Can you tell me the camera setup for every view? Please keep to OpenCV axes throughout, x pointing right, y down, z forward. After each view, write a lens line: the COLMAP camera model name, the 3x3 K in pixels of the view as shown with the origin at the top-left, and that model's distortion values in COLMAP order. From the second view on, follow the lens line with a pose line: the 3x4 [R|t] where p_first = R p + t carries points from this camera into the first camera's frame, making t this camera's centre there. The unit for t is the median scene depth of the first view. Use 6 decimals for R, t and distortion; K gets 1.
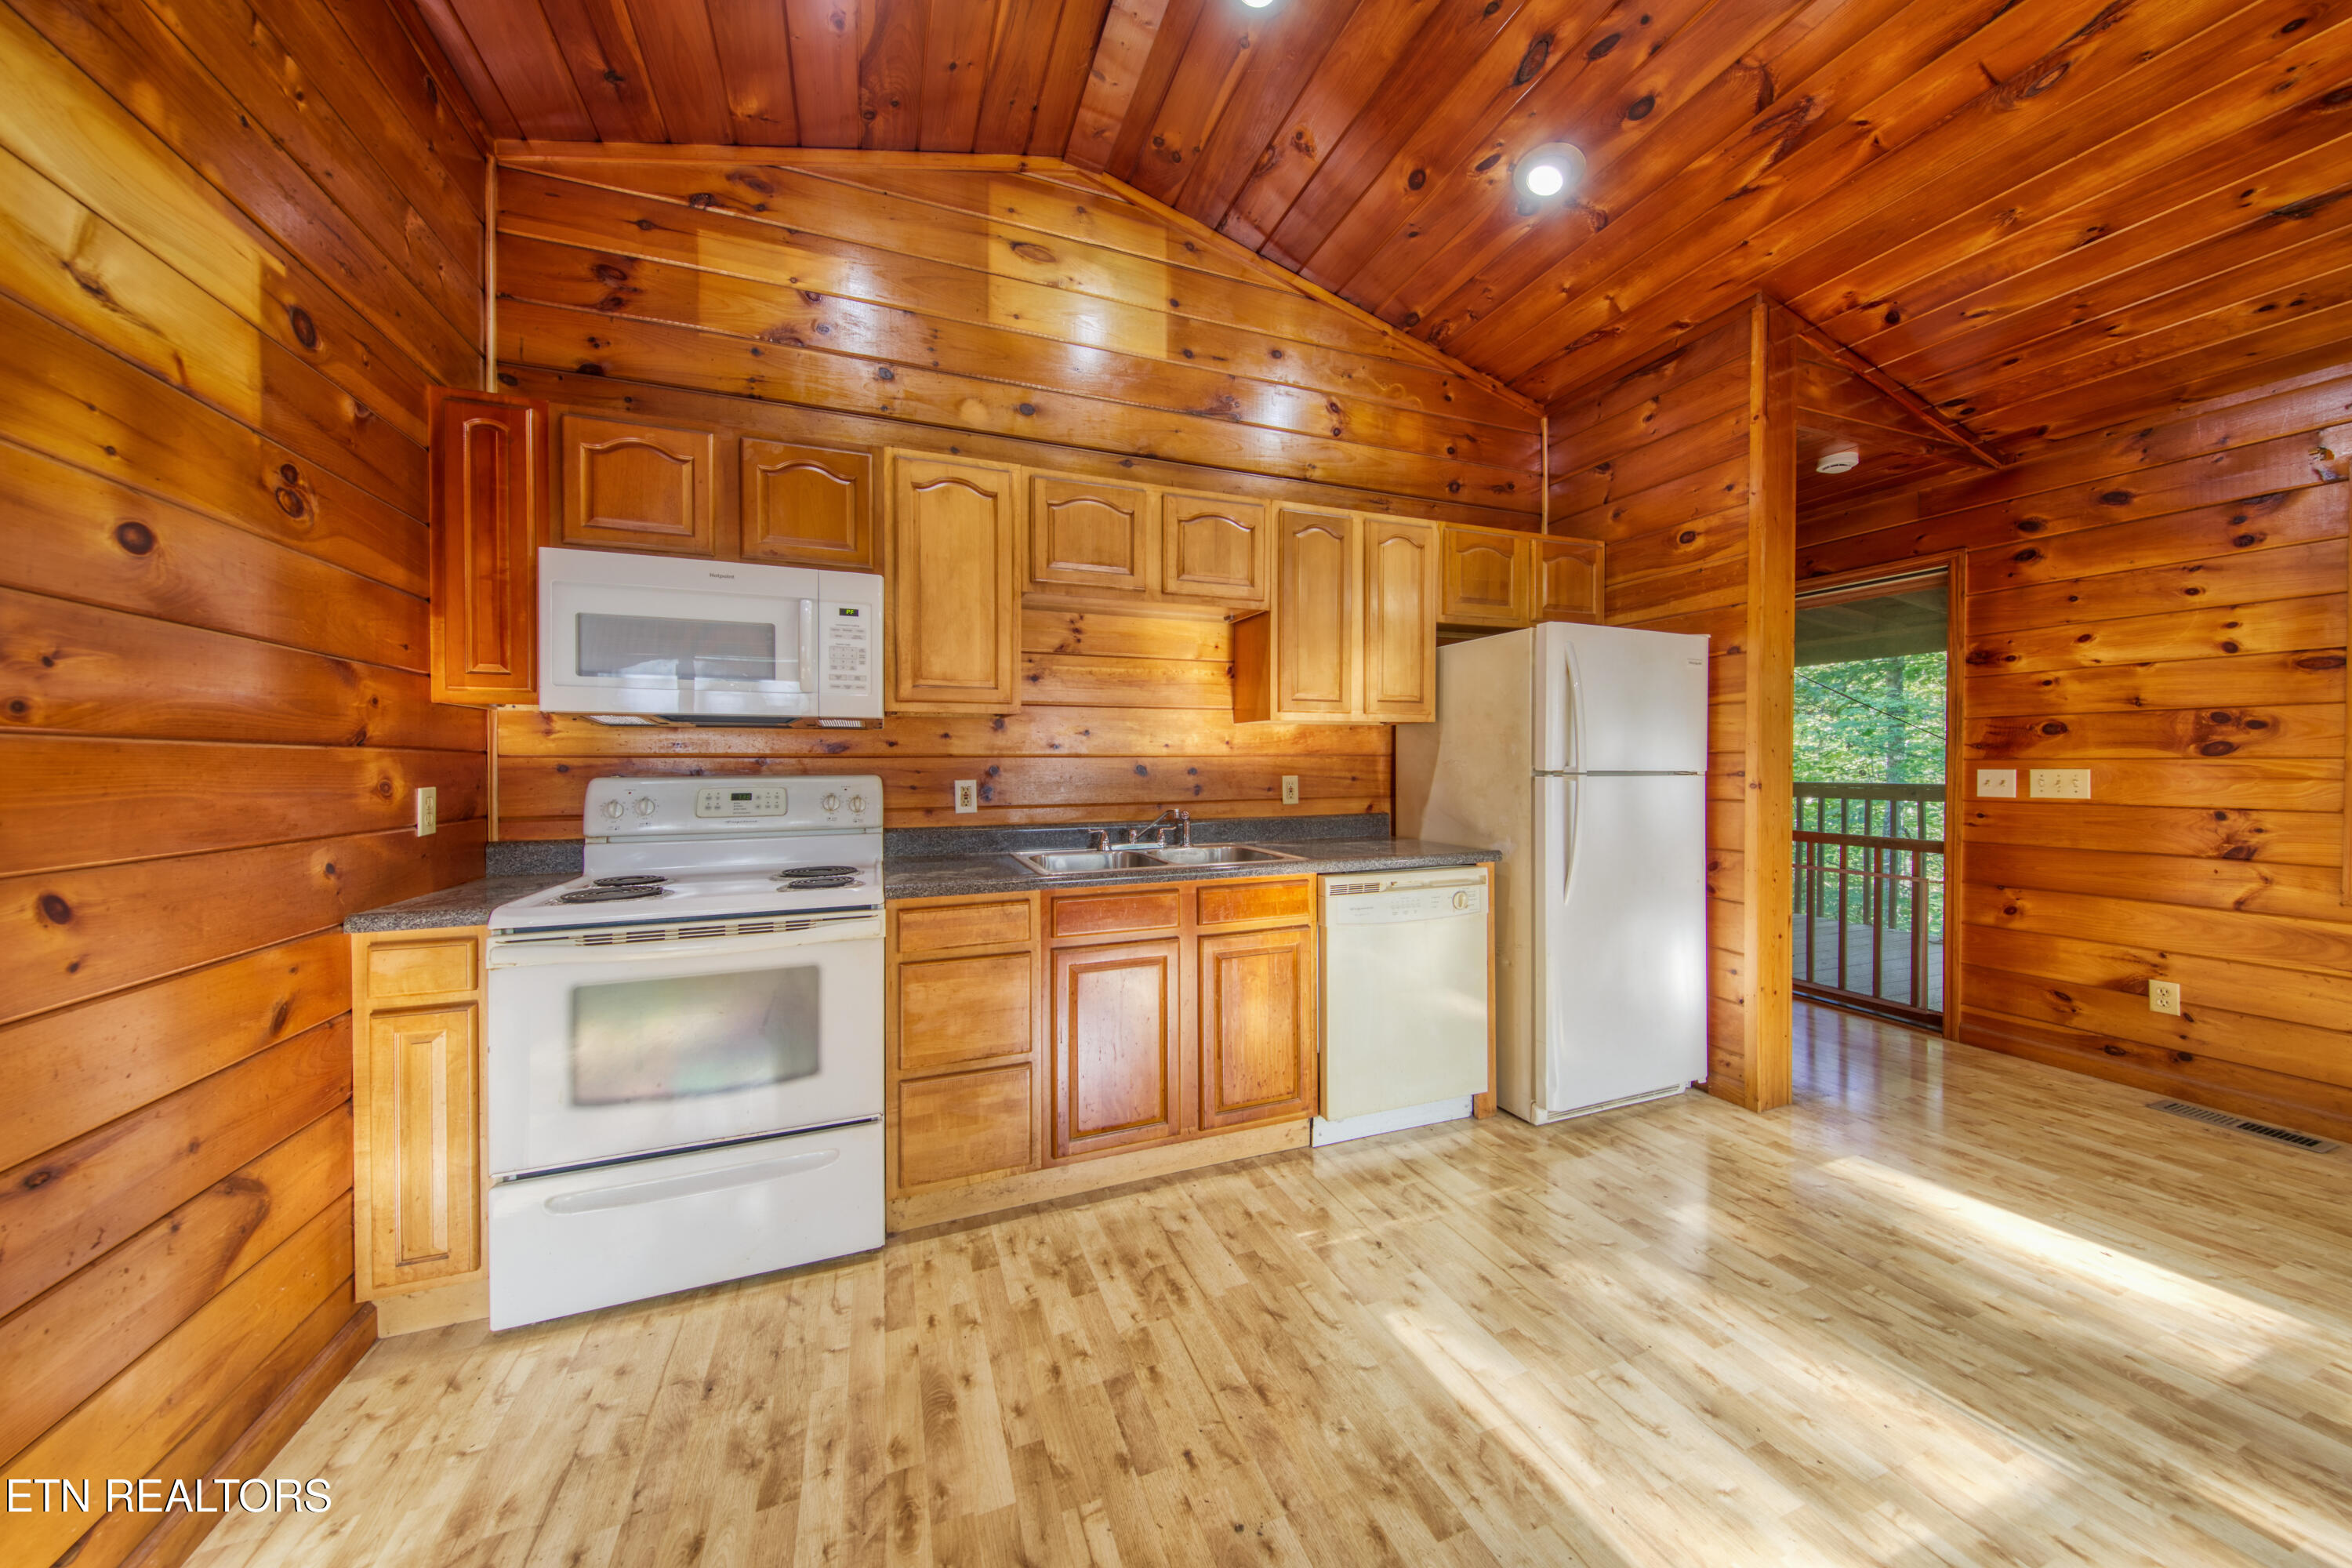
lens RADIAL K [[746.8, 0, 1149.0], [0, 746.8, 773.0], [0, 0, 1]] dist [0.012024, -0.004662]
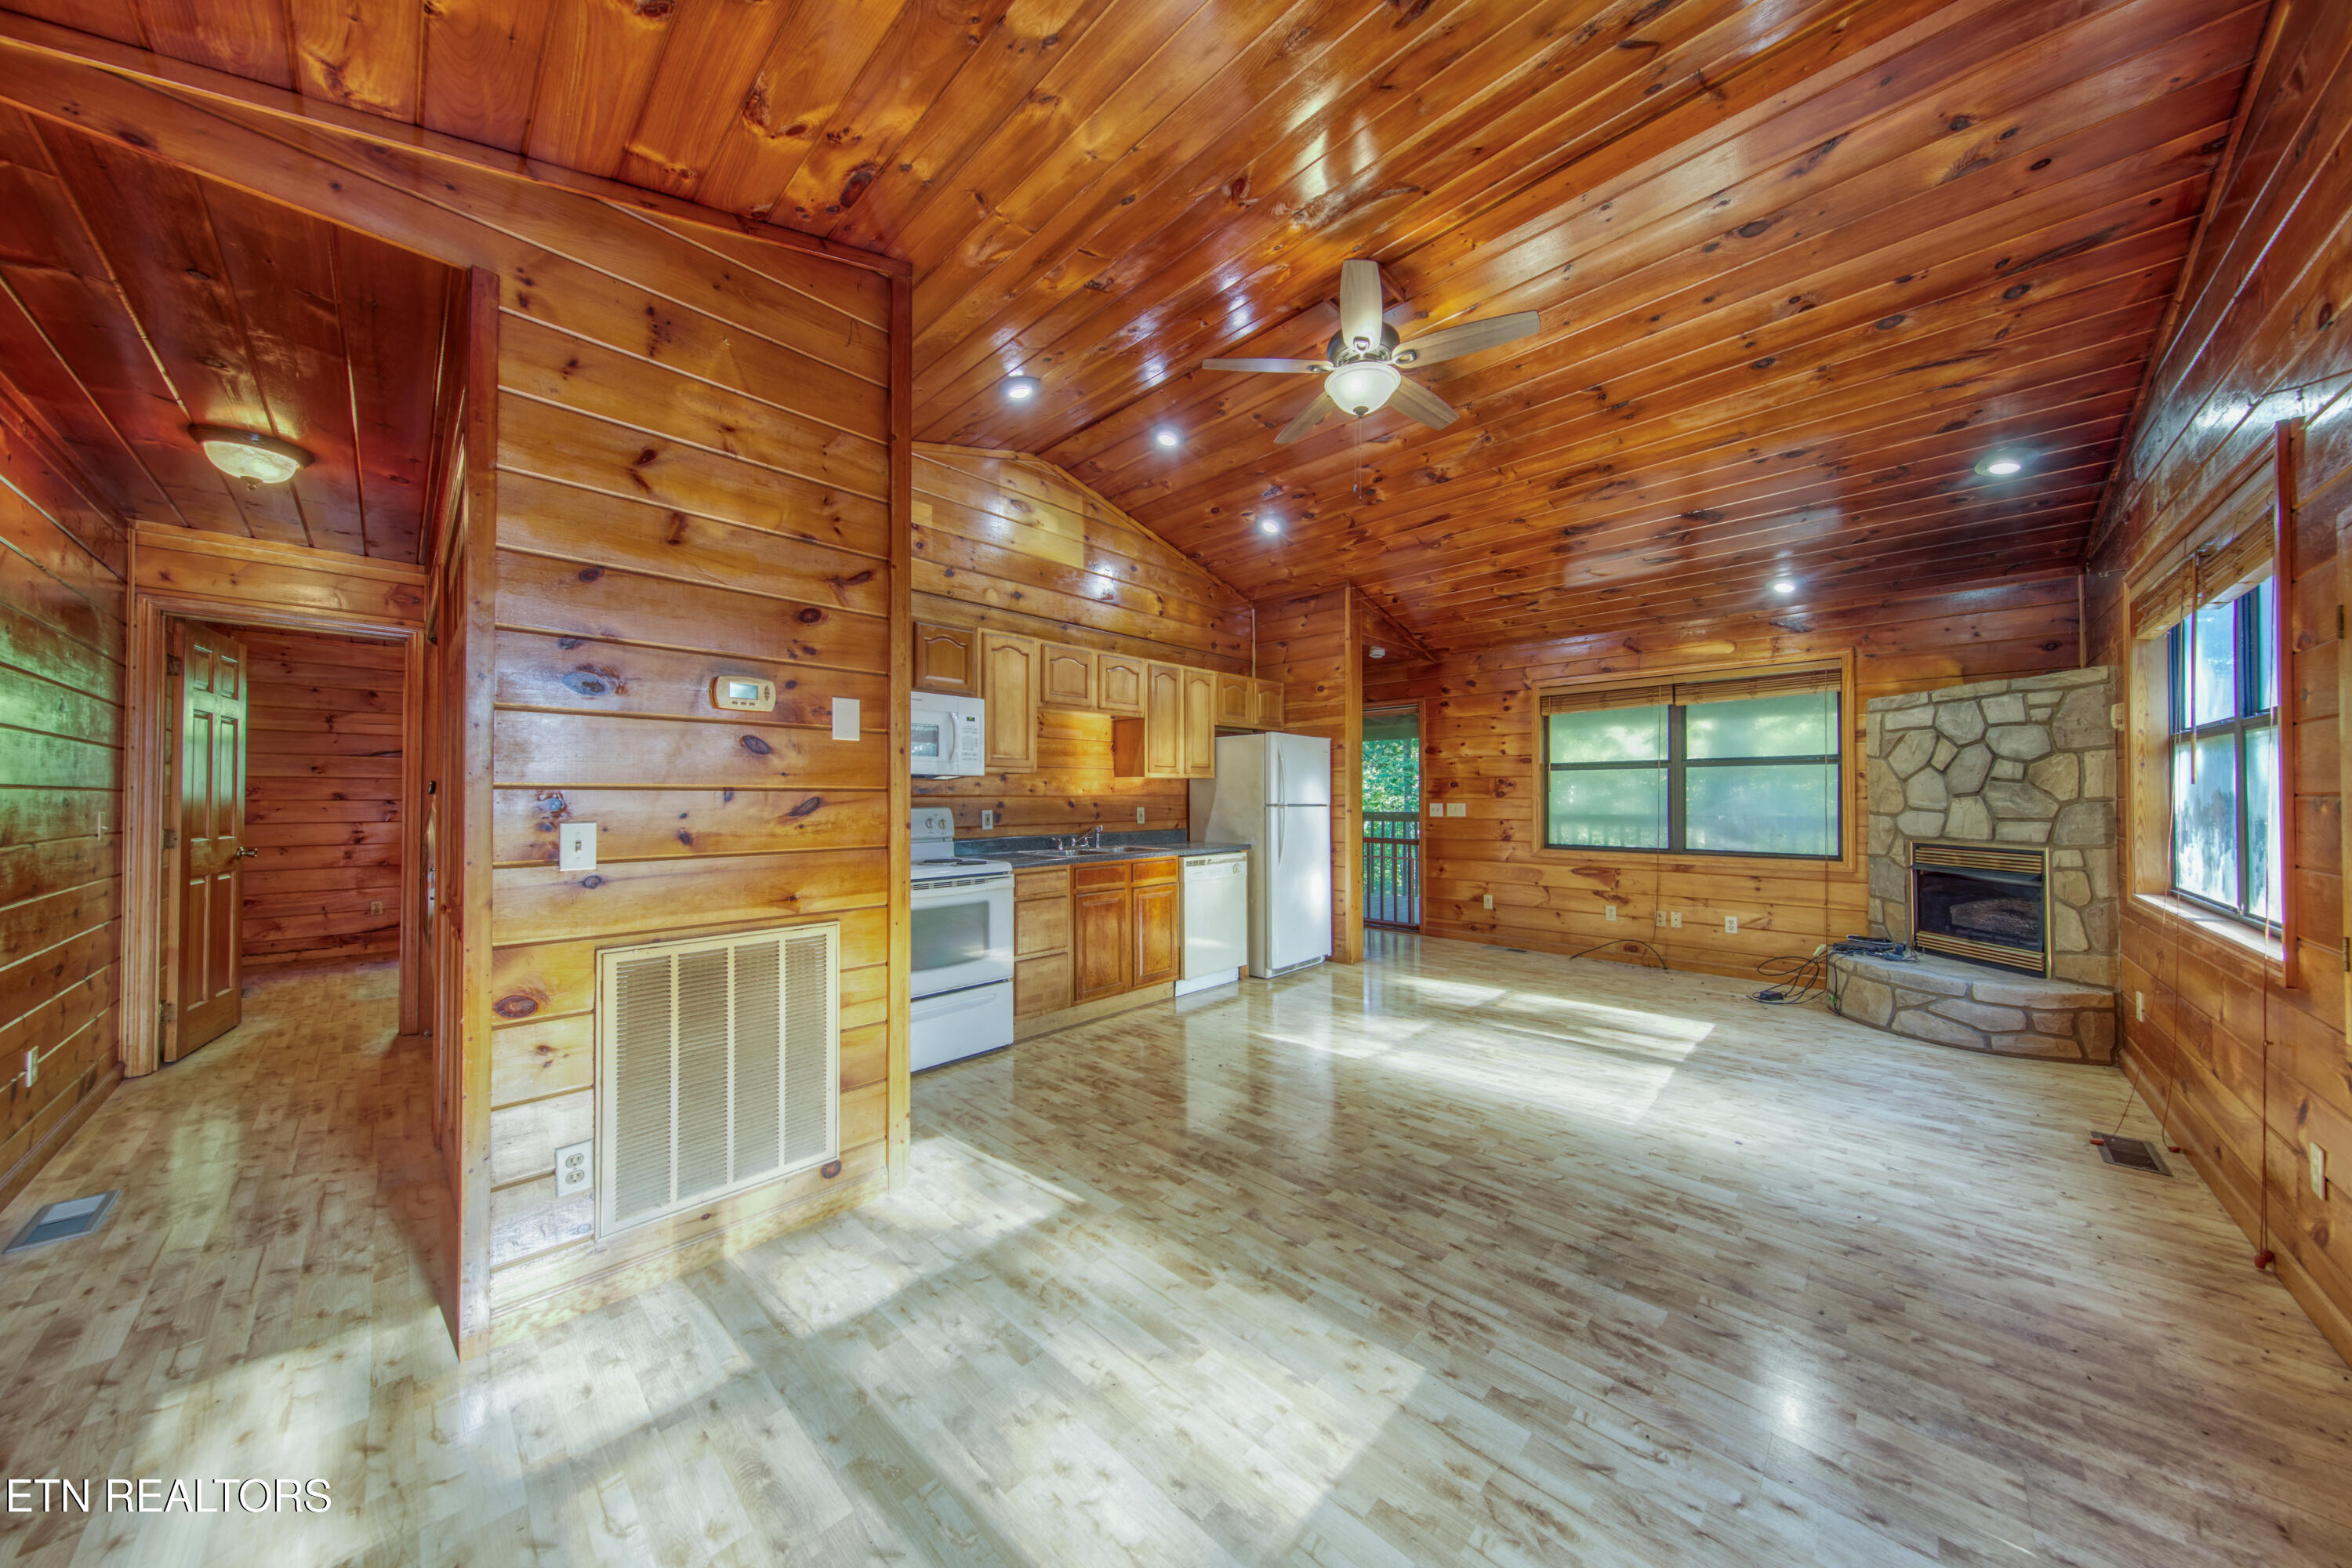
lens RADIAL K [[778.5, 0, 1179.4], [0, 778.5, 794.9], [0, 0, 1]] dist [0.000867, 0.000055]
pose [[0.884362, 0.003567, 0.466787, -0.631385], [0.005745, 0.999812, -0.018524, 0.009141], [-0.466765, 0.019064, 0.884176, -0.709036]]
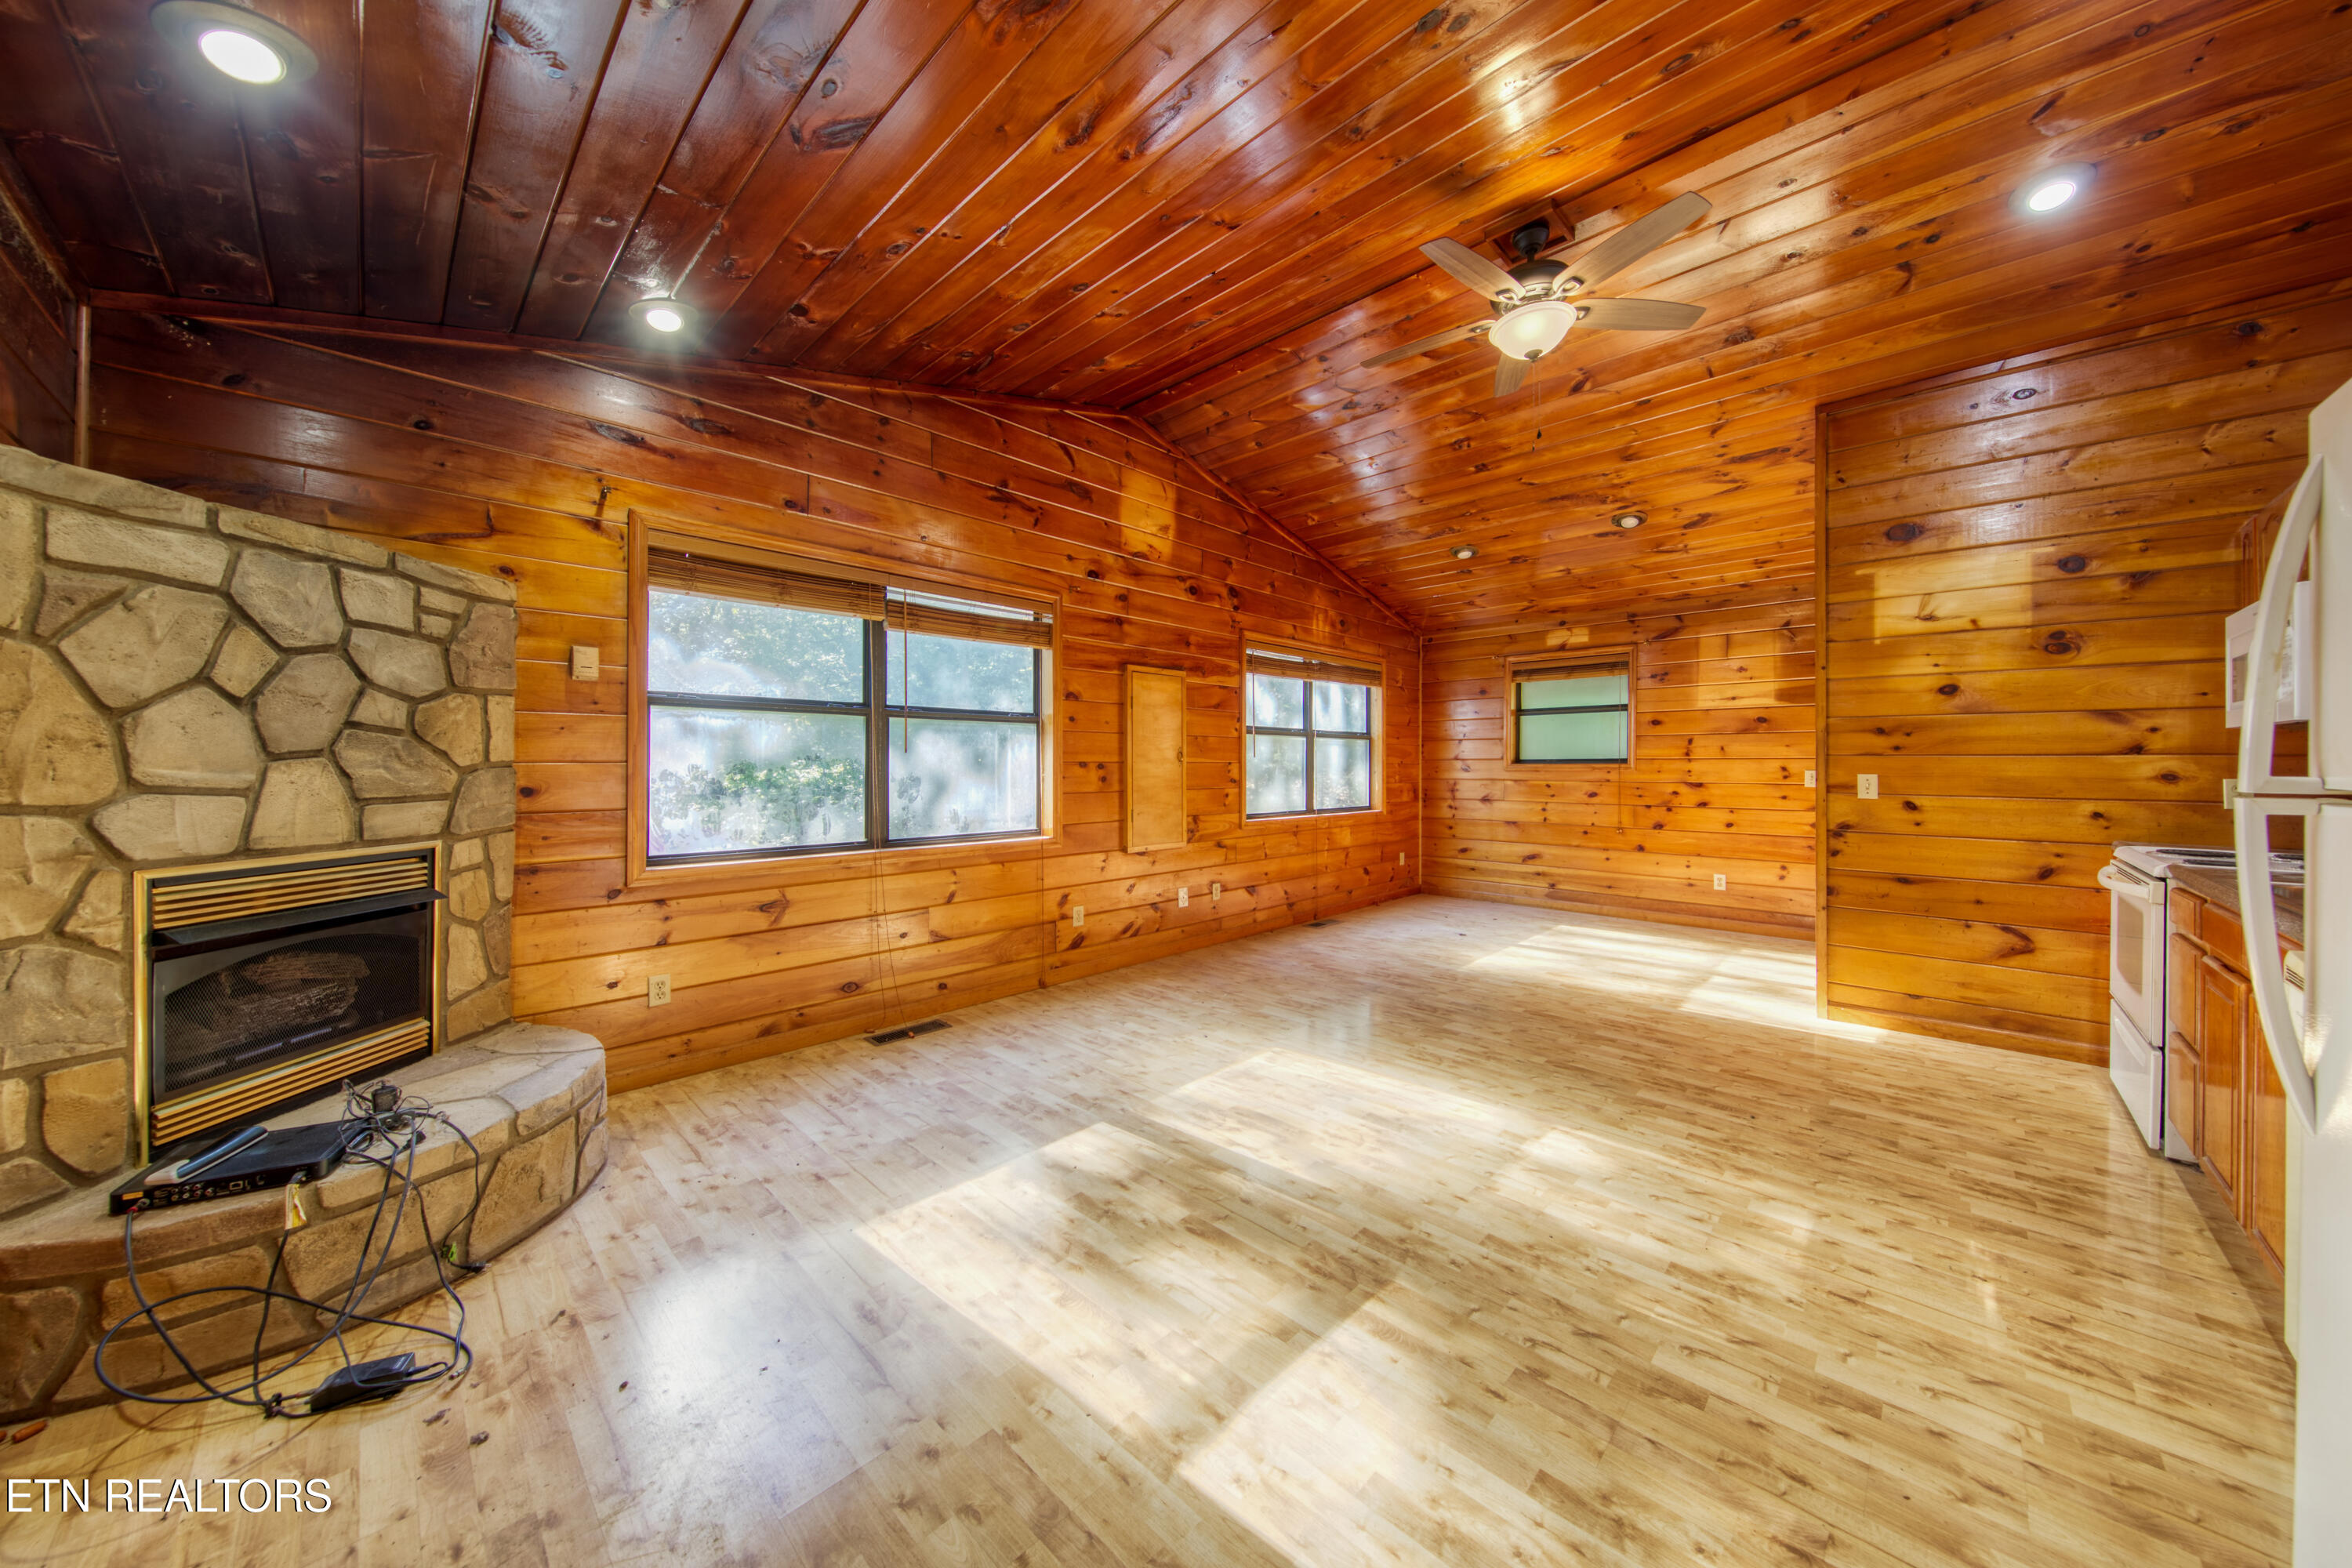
lens RADIAL K [[789.3, 0, 1115.7], [0, 789.3, 763.2], [0, 0, 1]] dist [0.000594, 0.000013]
pose [[-0.922473, 0.003069, -0.386049, 1.184860], [-0.002242, 0.999909, 0.013306, -0.016585], [0.386055, 0.013140, -0.922382, 1.048085]]
